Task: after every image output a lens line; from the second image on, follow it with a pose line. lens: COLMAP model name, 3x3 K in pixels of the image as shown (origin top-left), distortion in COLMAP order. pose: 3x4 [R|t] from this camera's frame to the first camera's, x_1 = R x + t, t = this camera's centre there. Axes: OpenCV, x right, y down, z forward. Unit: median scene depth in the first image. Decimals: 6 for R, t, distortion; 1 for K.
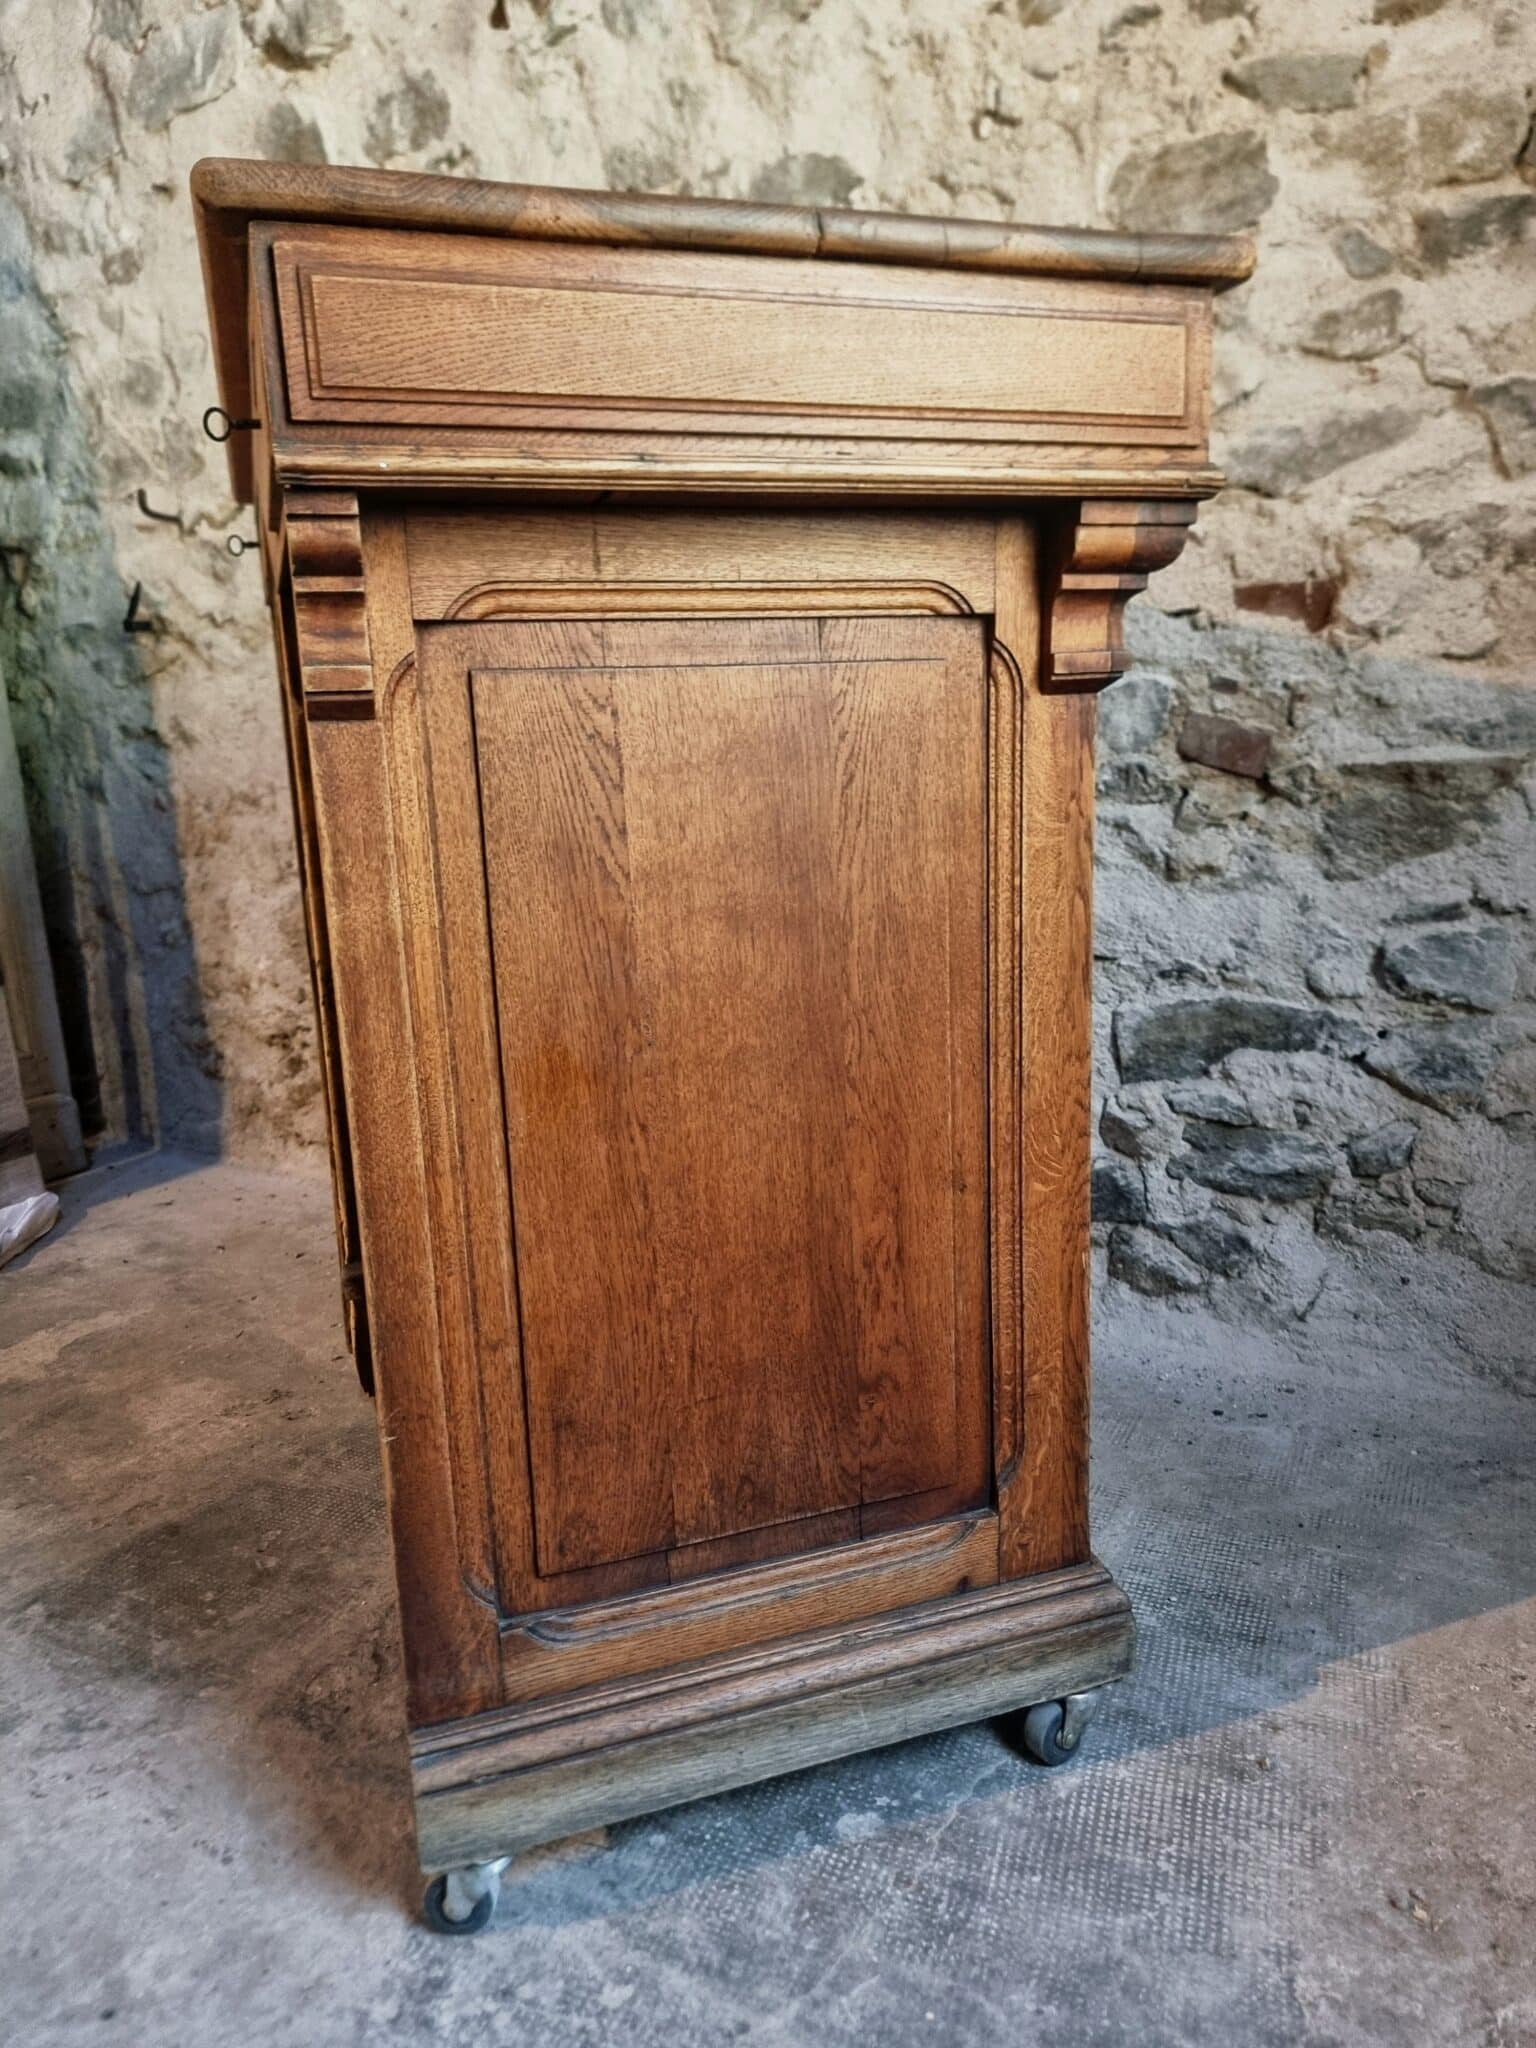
lens RADIAL K [[1444.8, 0, 768.1], [0, 1444.8, 1024.5], [0, 0, 1]] dist [0.060904, -0.066469]
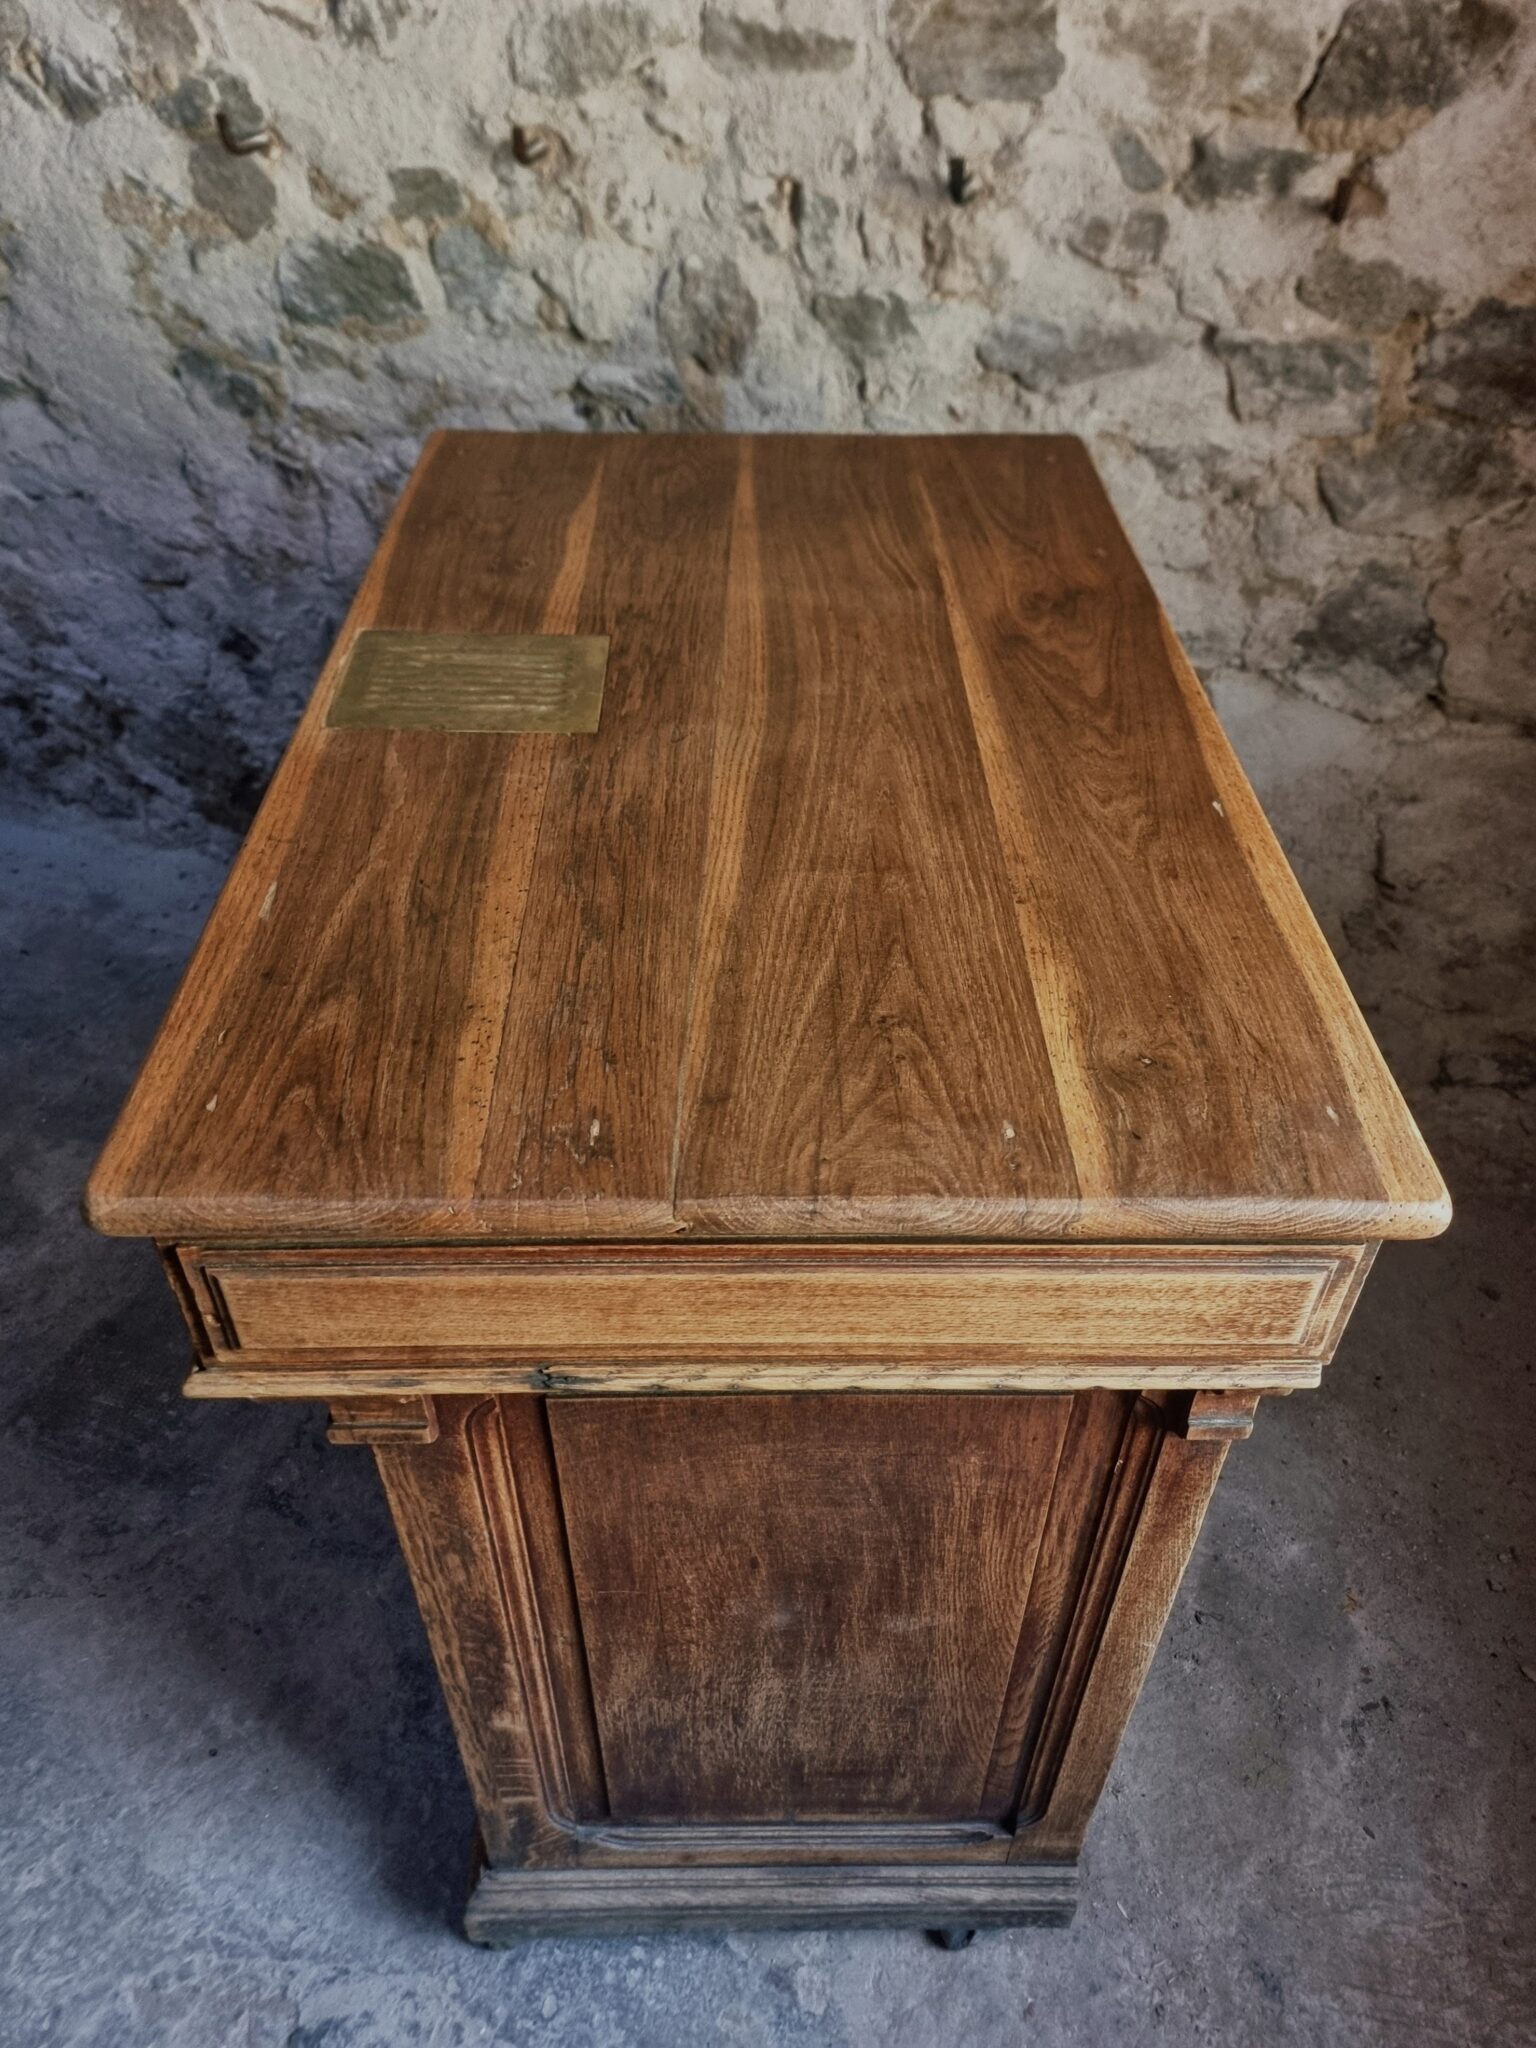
lens RADIAL K [[1467.0, 0, 762.5], [0, 1467.0, 1030.1], [0, 0, 1]] dist [0.060073, -0.061736]
pose [[0.984024, -0.074597, 0.161654, -0.040158], [-0.011002, 0.880772, 0.473413, -0.452722], [-0.177696, -0.467628, 0.865880, -0.074888]]
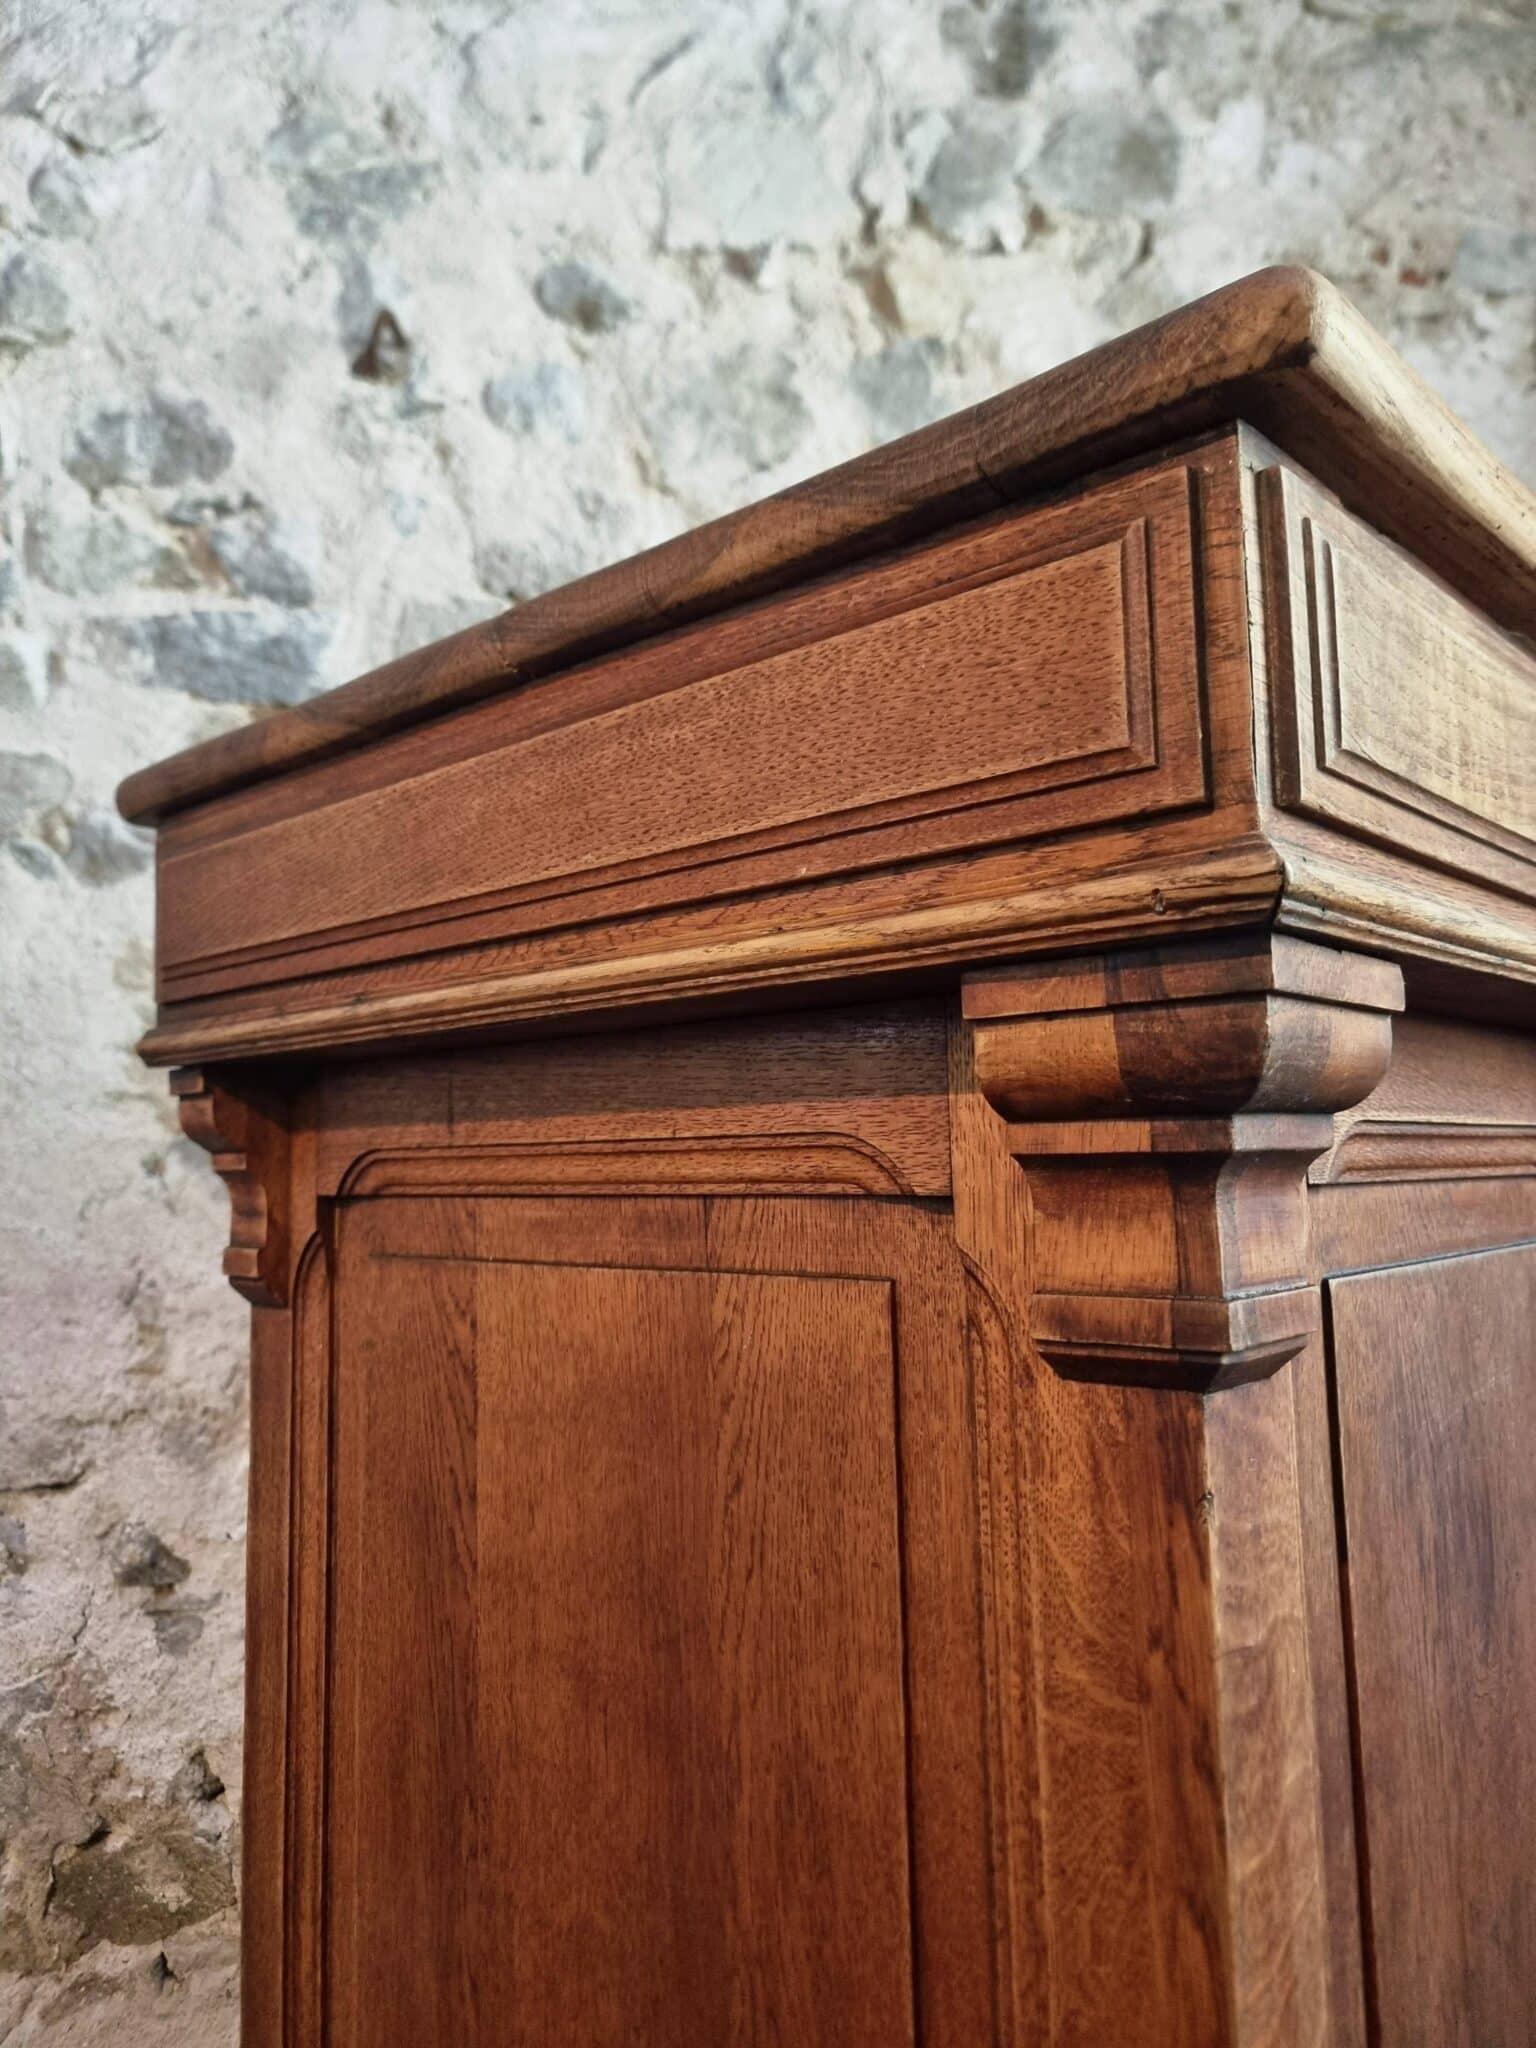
lens RADIAL K [[1410.6, 0, 757.7], [0, 1410.6, 1017.6], [0, 0, 1]] dist [0.015677, -0.007781]
pose [[0.848475, 0.070100, 0.524572, -0.450856], [0.099851, 0.952184, -0.288749, -0.126668], [-0.519731, 0.297375, 0.800904, 0.447611]]
